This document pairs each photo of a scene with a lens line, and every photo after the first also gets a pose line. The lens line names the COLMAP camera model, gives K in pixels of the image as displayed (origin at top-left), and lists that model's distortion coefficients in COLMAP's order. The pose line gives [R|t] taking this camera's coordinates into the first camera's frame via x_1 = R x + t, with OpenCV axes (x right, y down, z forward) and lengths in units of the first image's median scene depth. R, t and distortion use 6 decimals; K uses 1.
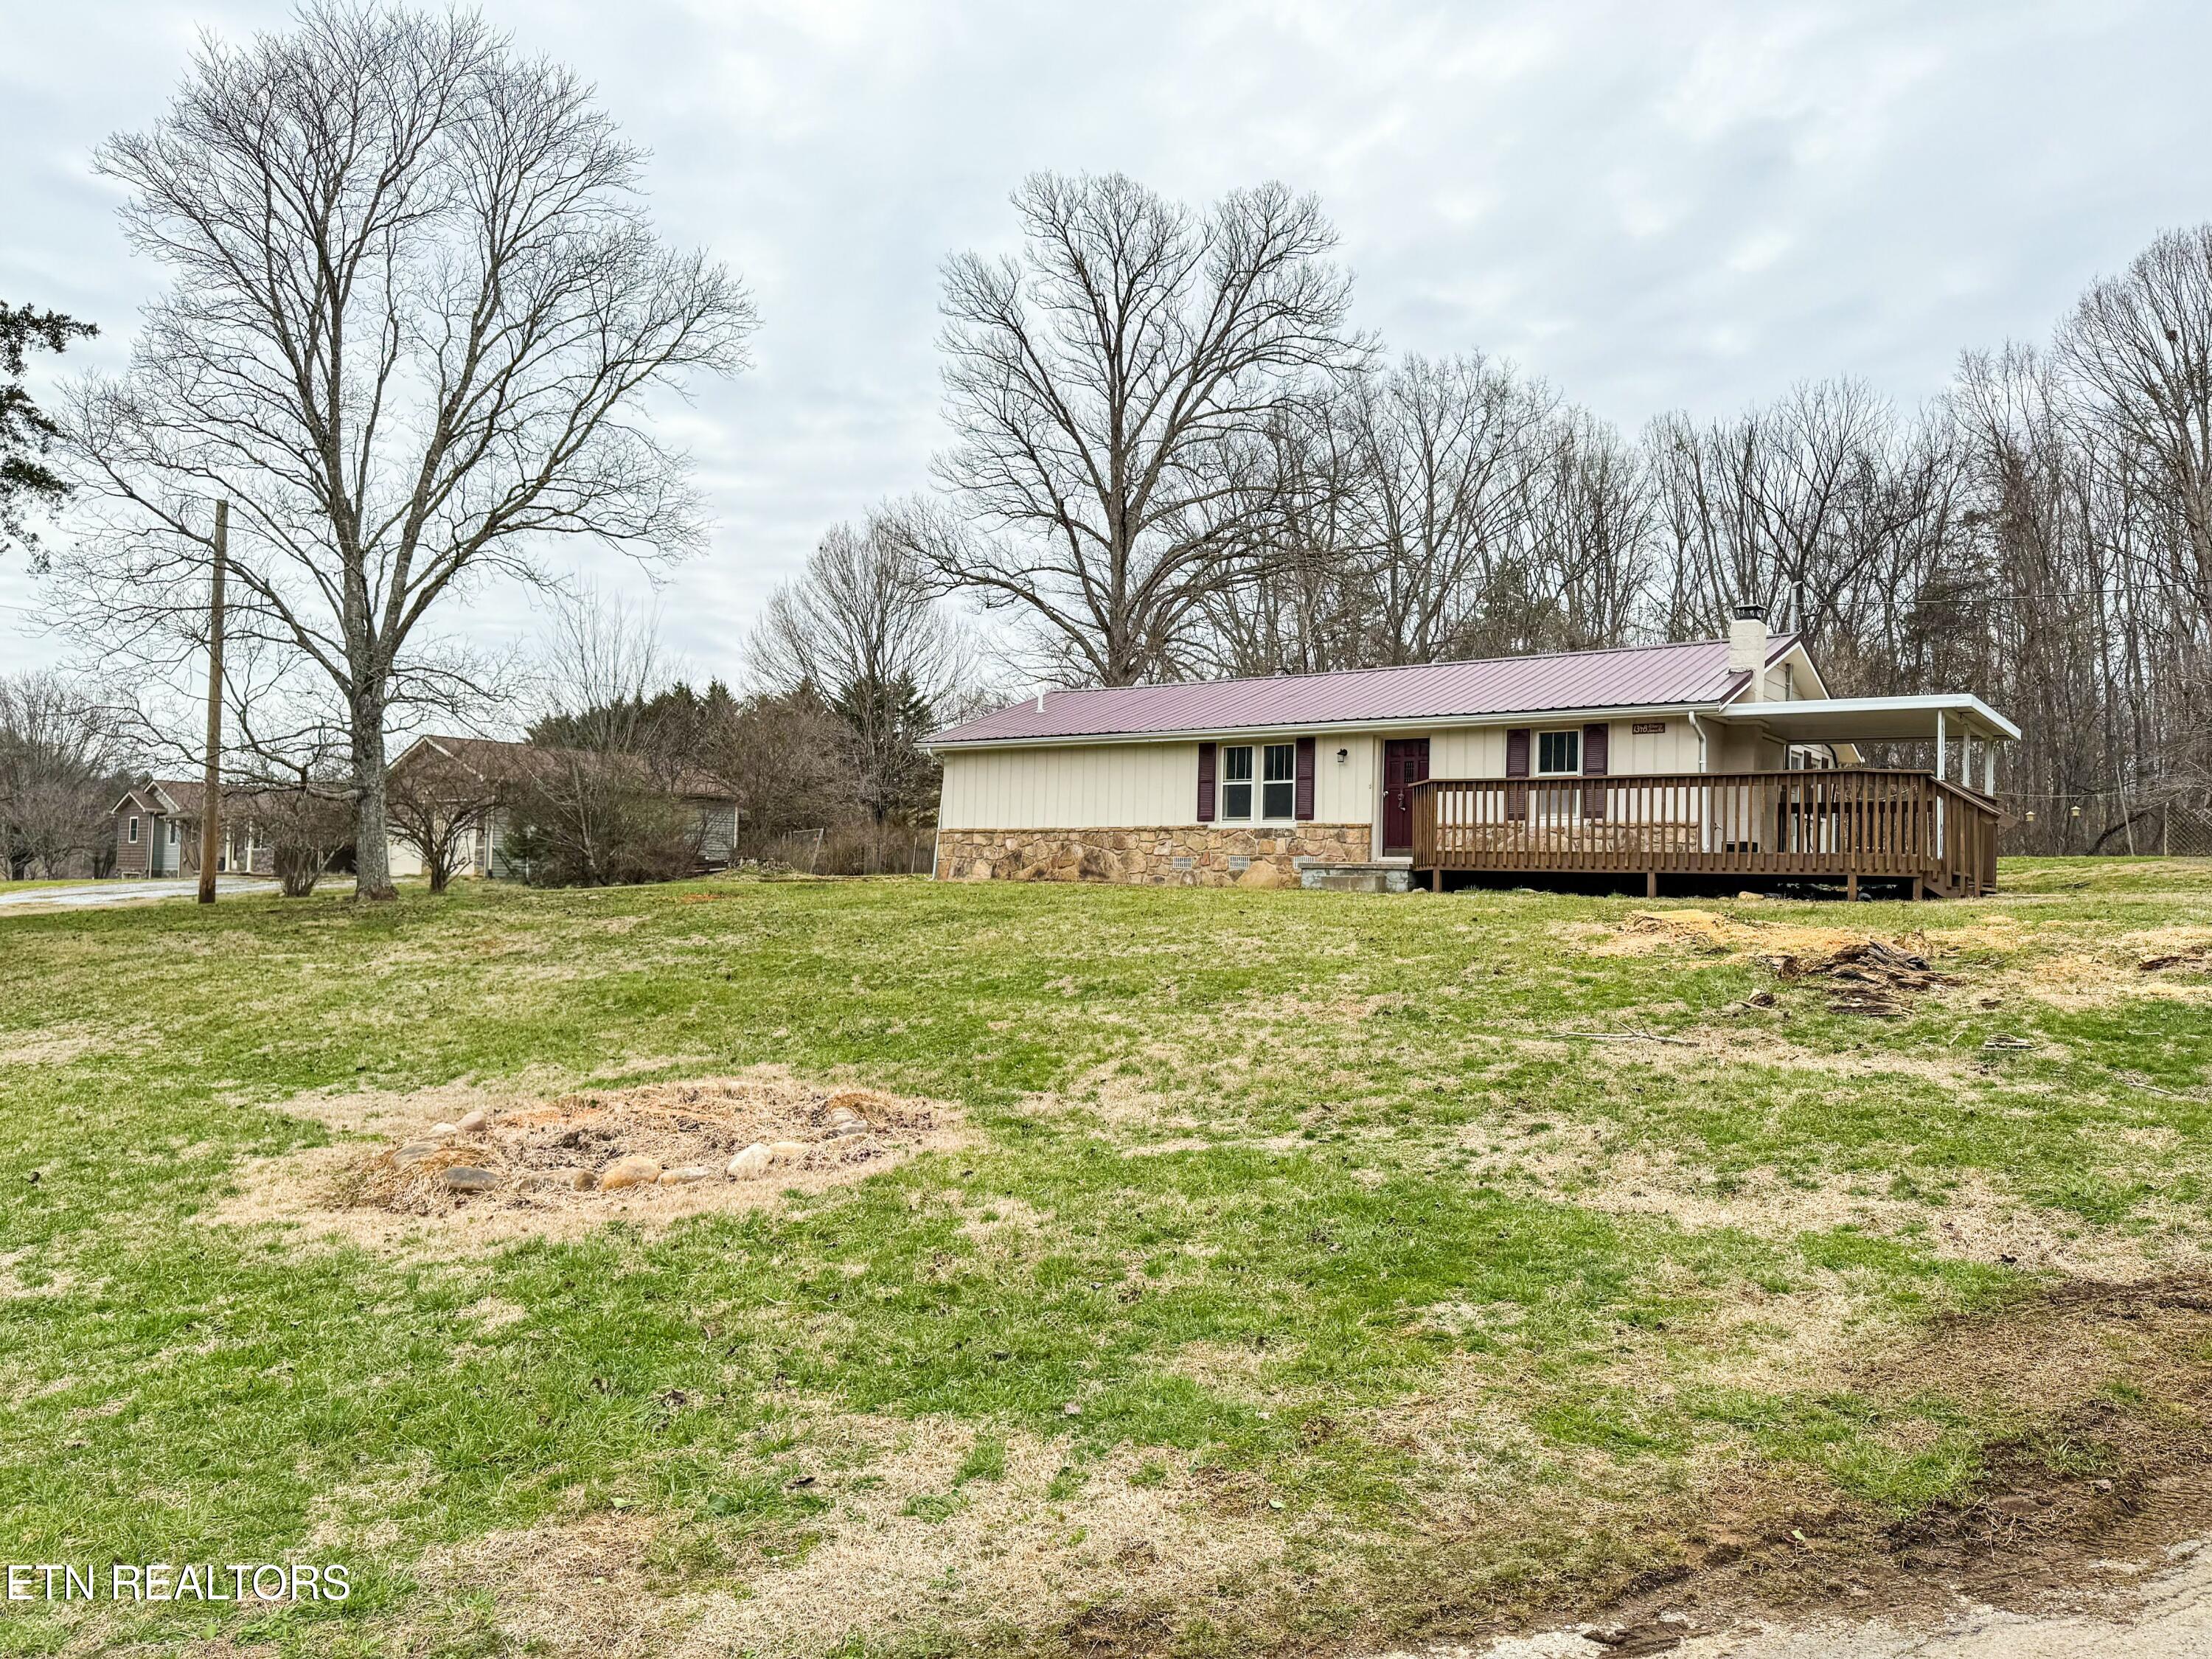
lens RADIAL K [[1567.4, 0, 1106.0], [0, 1567.4, 829.5], [0, 0, 1]] dist [0.006931, 0.001072]
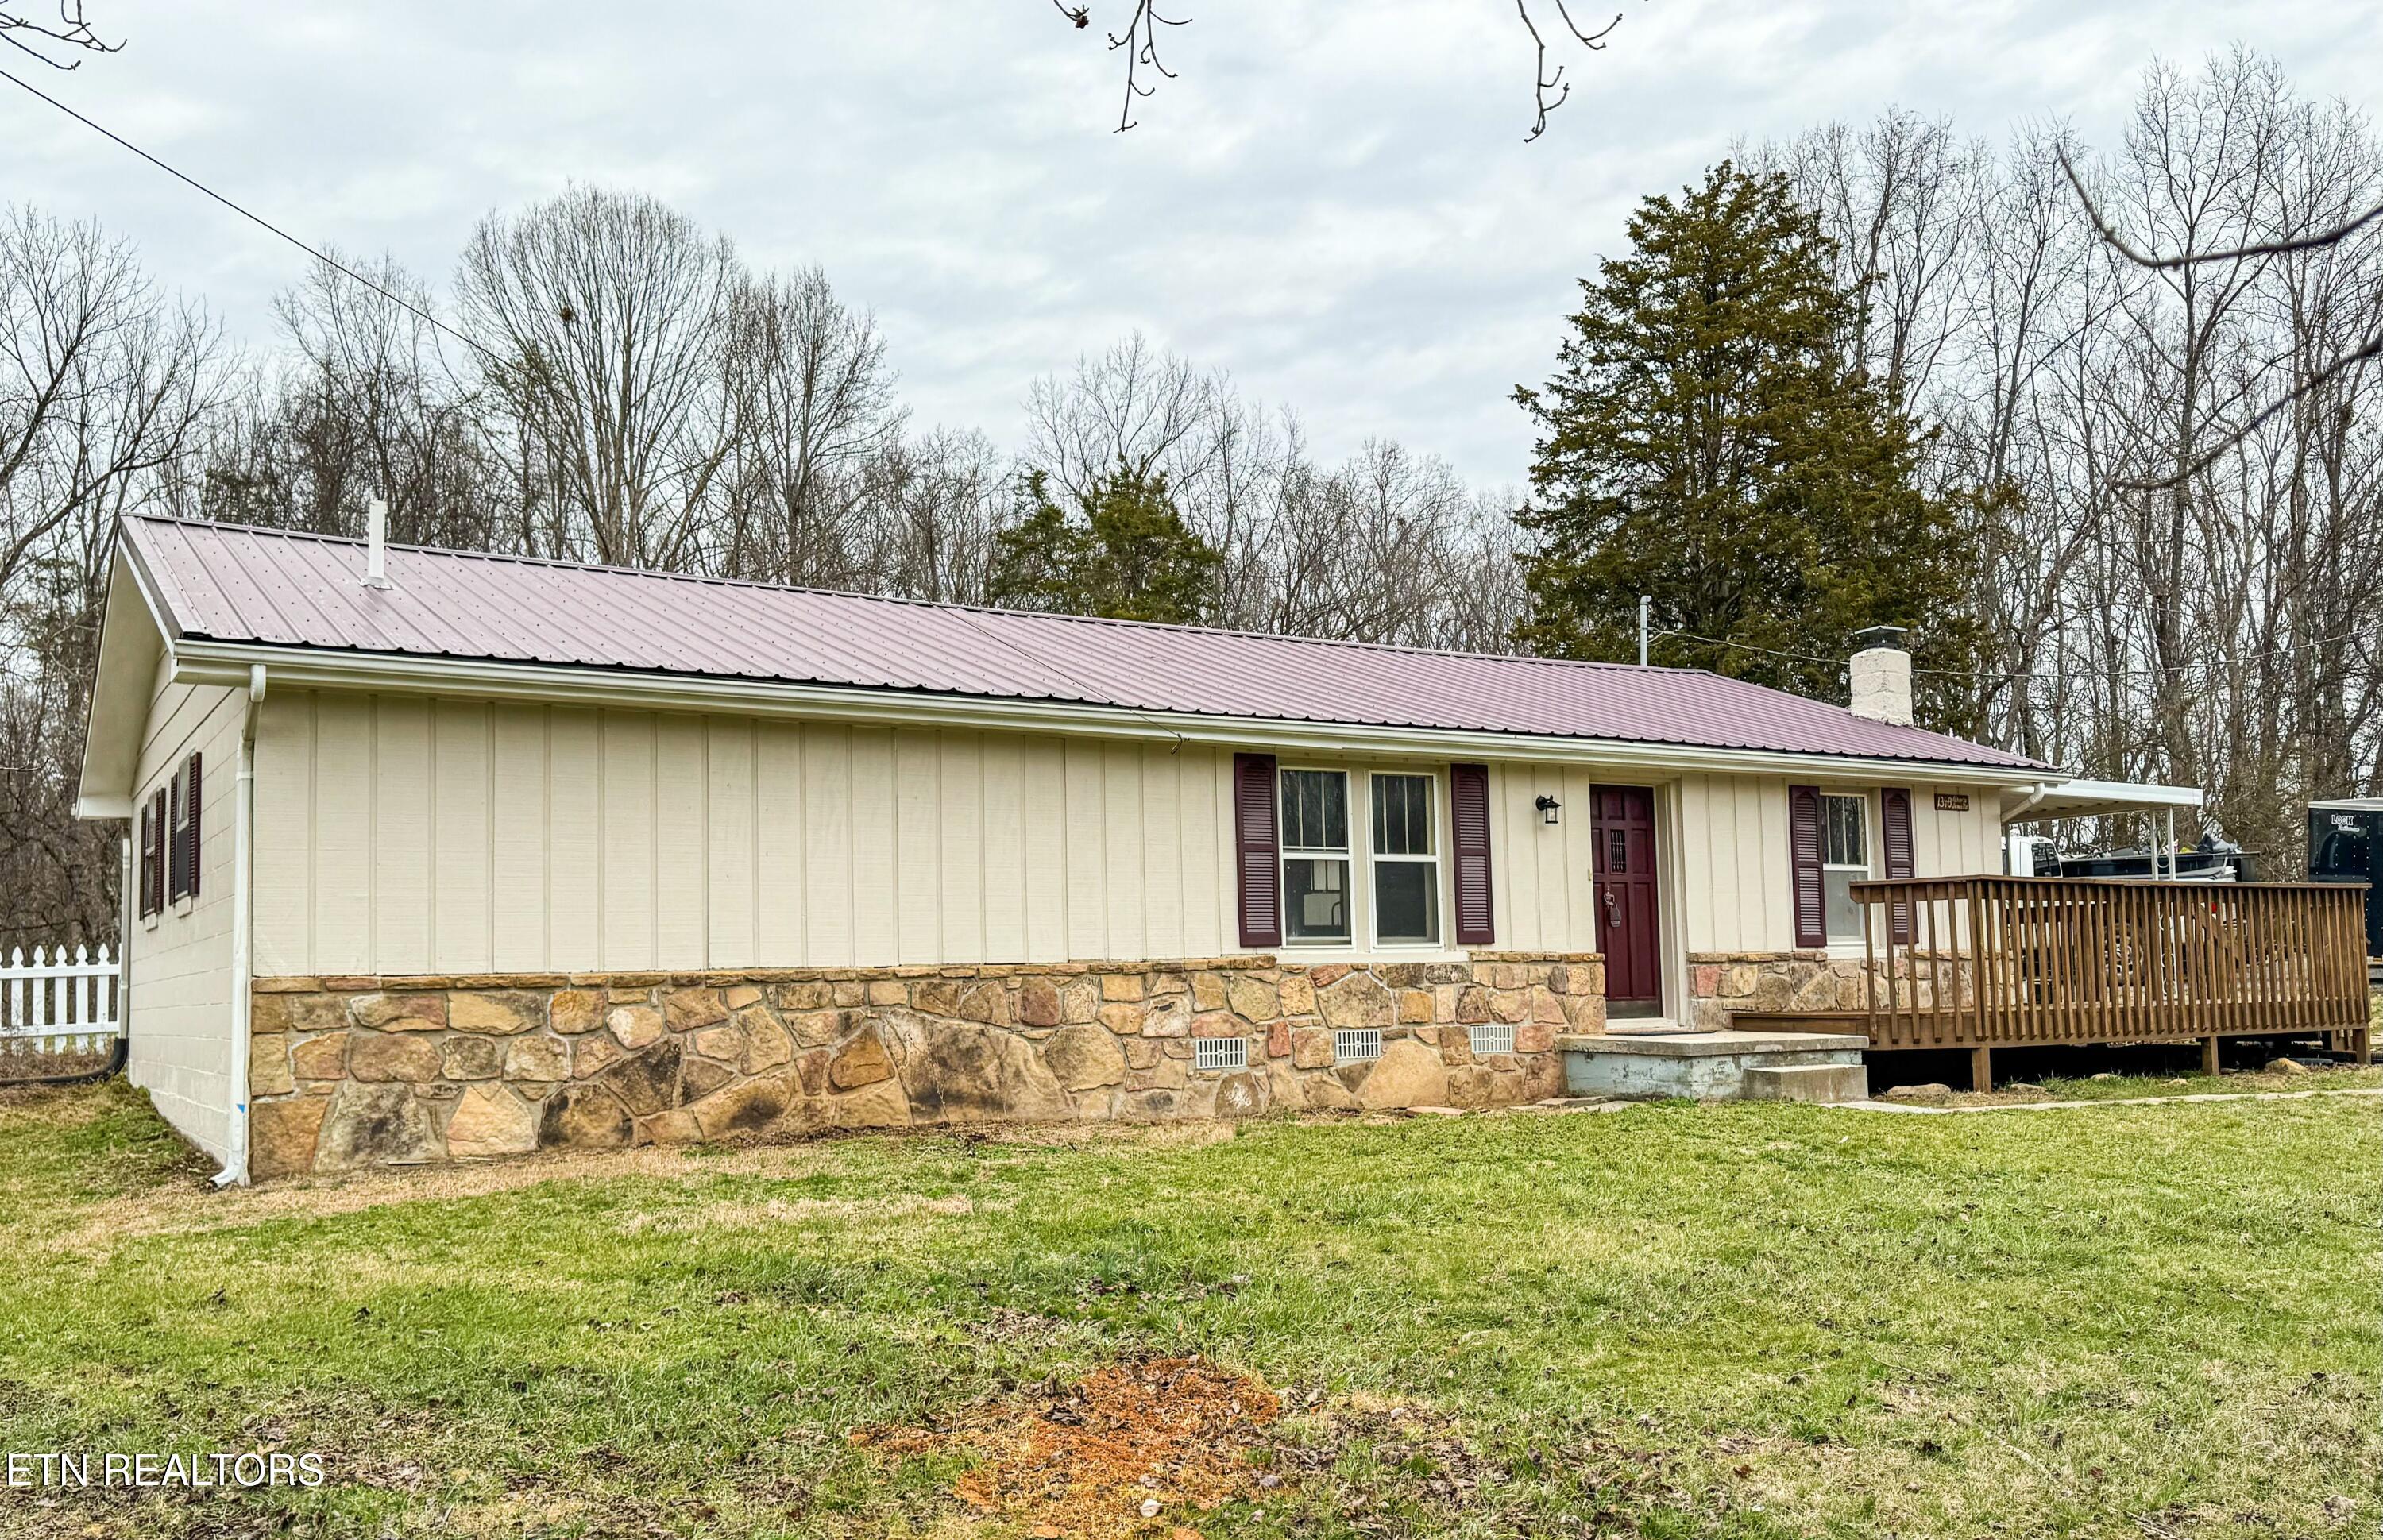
lens RADIAL K [[2151.5, 0, 1191.5], [0, 2151.5, 770.0], [0, 0, 1]] dist [0.124617, -0.005392]
pose [[0.301401, 0.067407, 0.951112, -0.467531], [-0.006248, 0.997616, -0.068723, -0.012405], [-0.953477, 0.014771, 0.301104, 0.837422]]
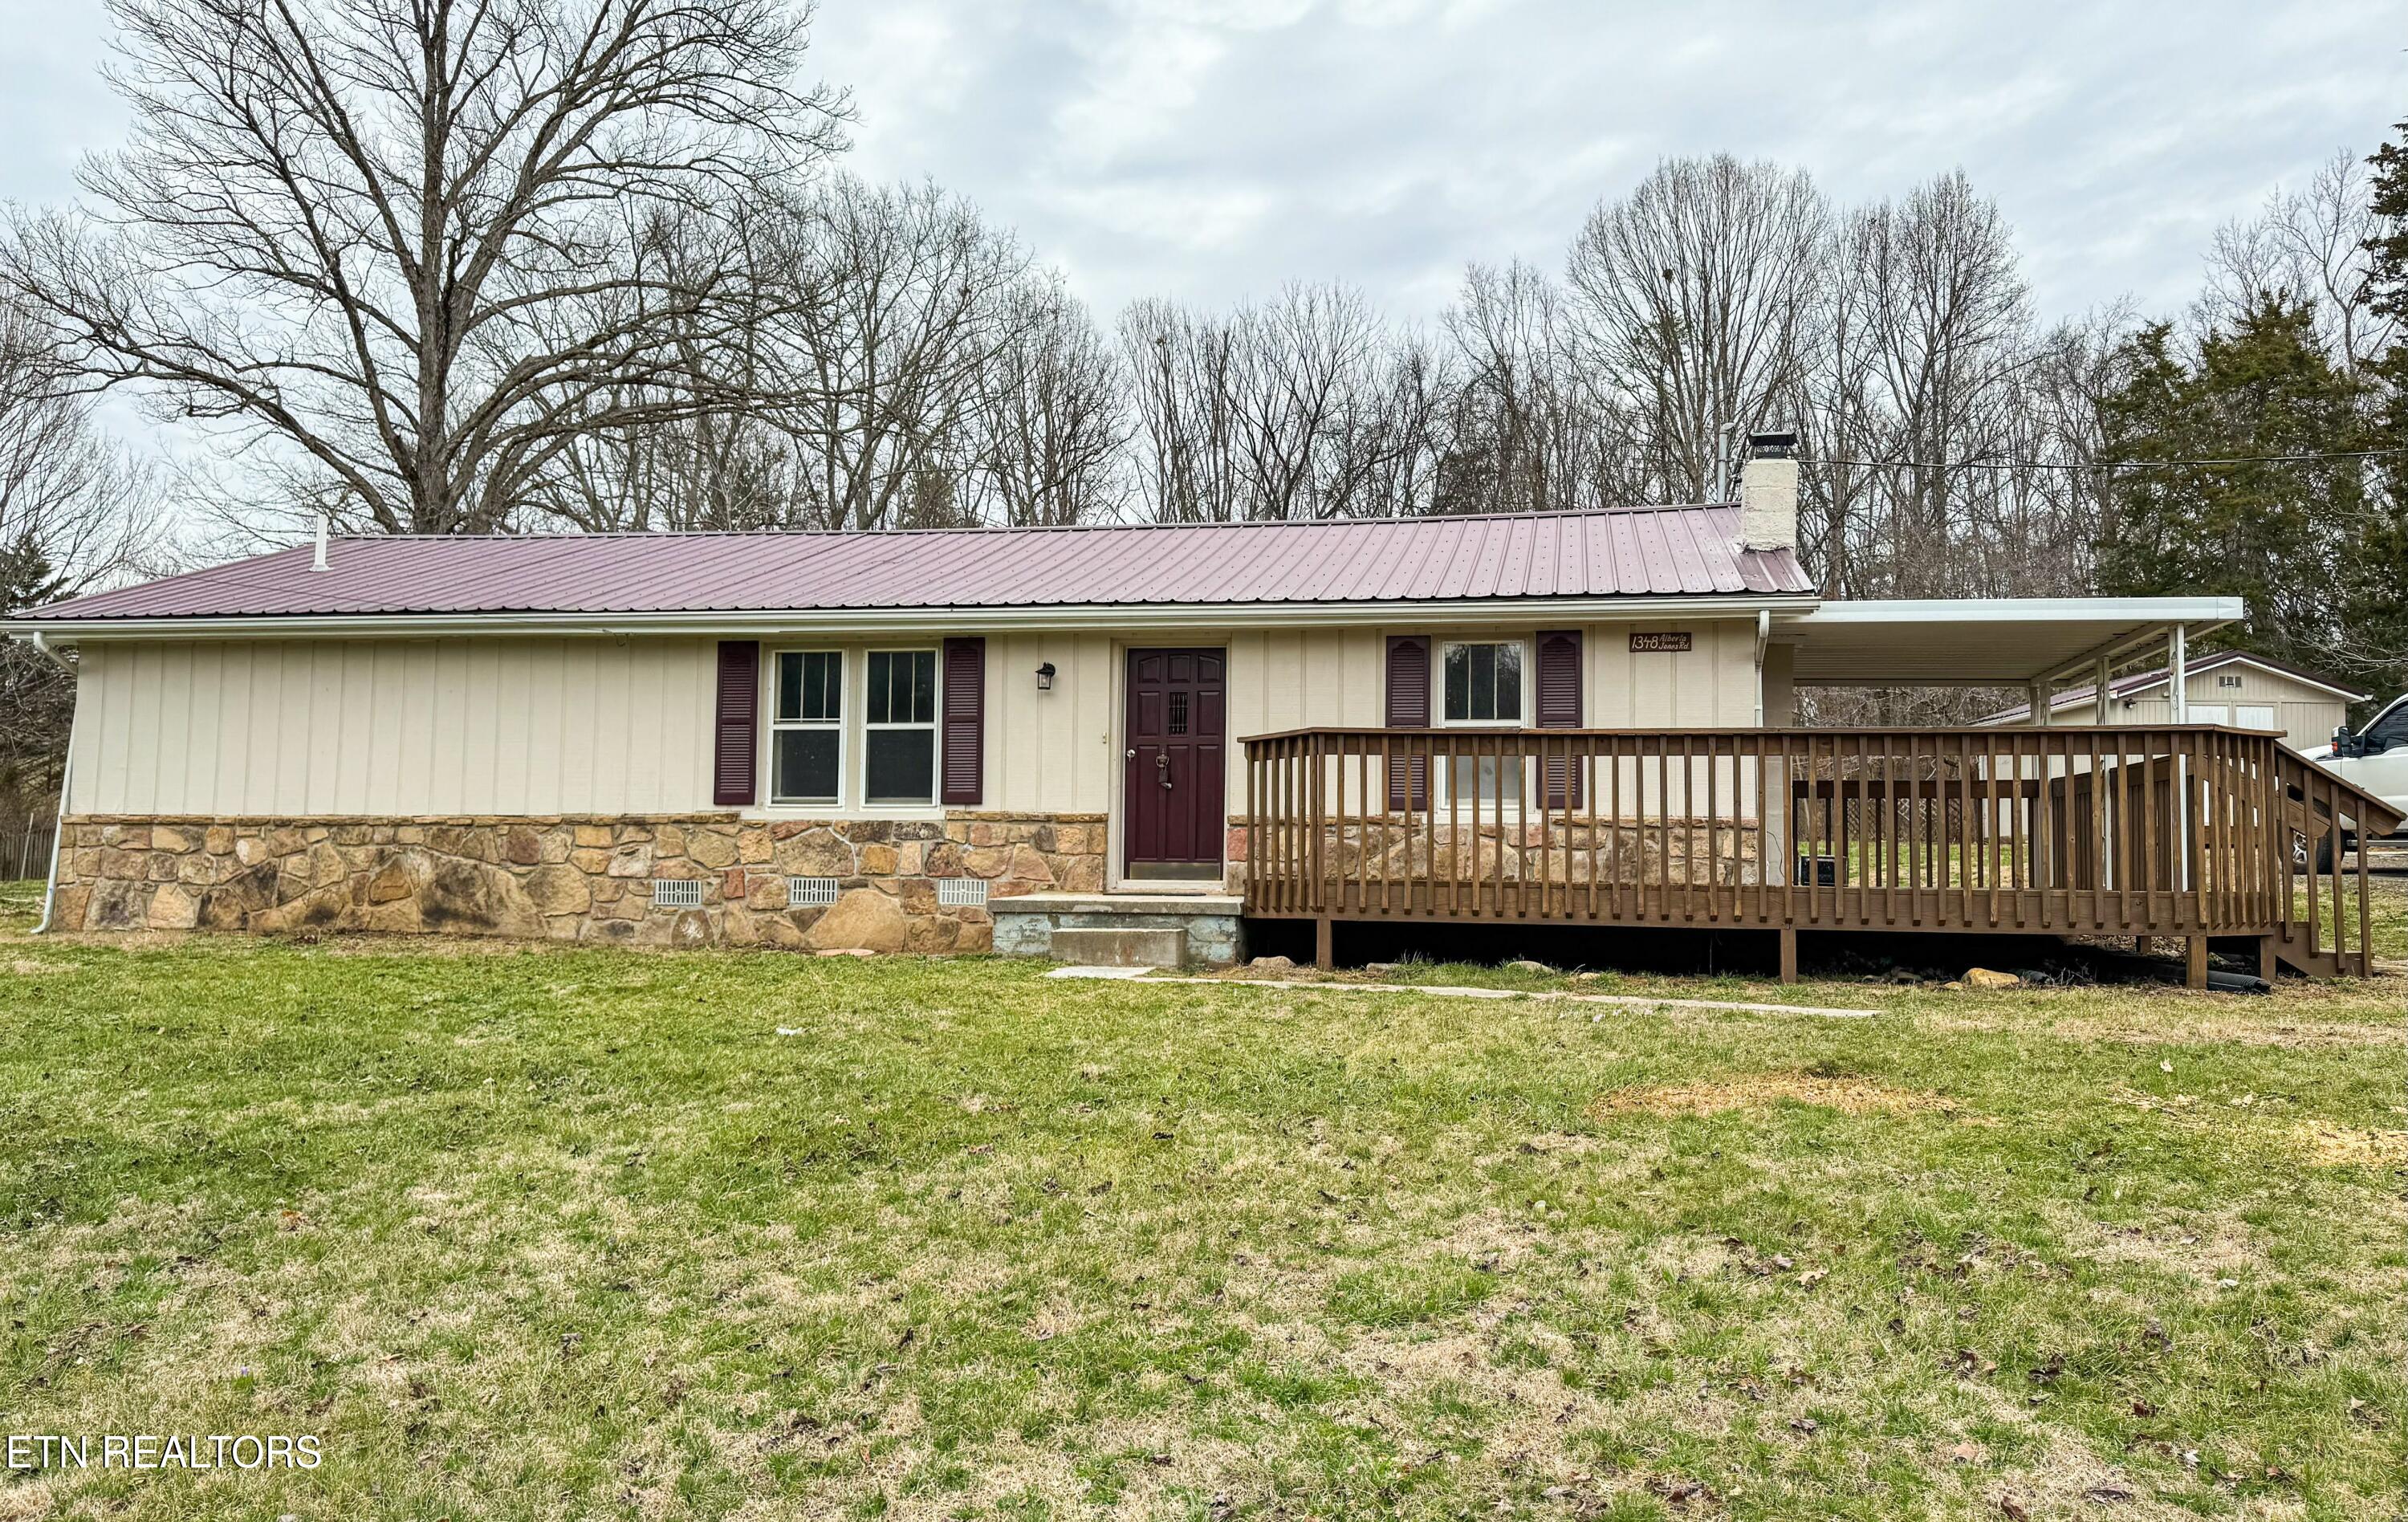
lens RADIAL K [[1837.4, 0, 1324.1], [0, 1837.4, 737.0], [0, 0, 1]] dist [0.065024, -0.090924]
pose [[0.887483, 0.019228, 0.460439, -0.035695], [-0.006472, 0.999551, -0.029266, -0.010582], [-0.460794, 0.022993, 0.887209, 0.411884]]
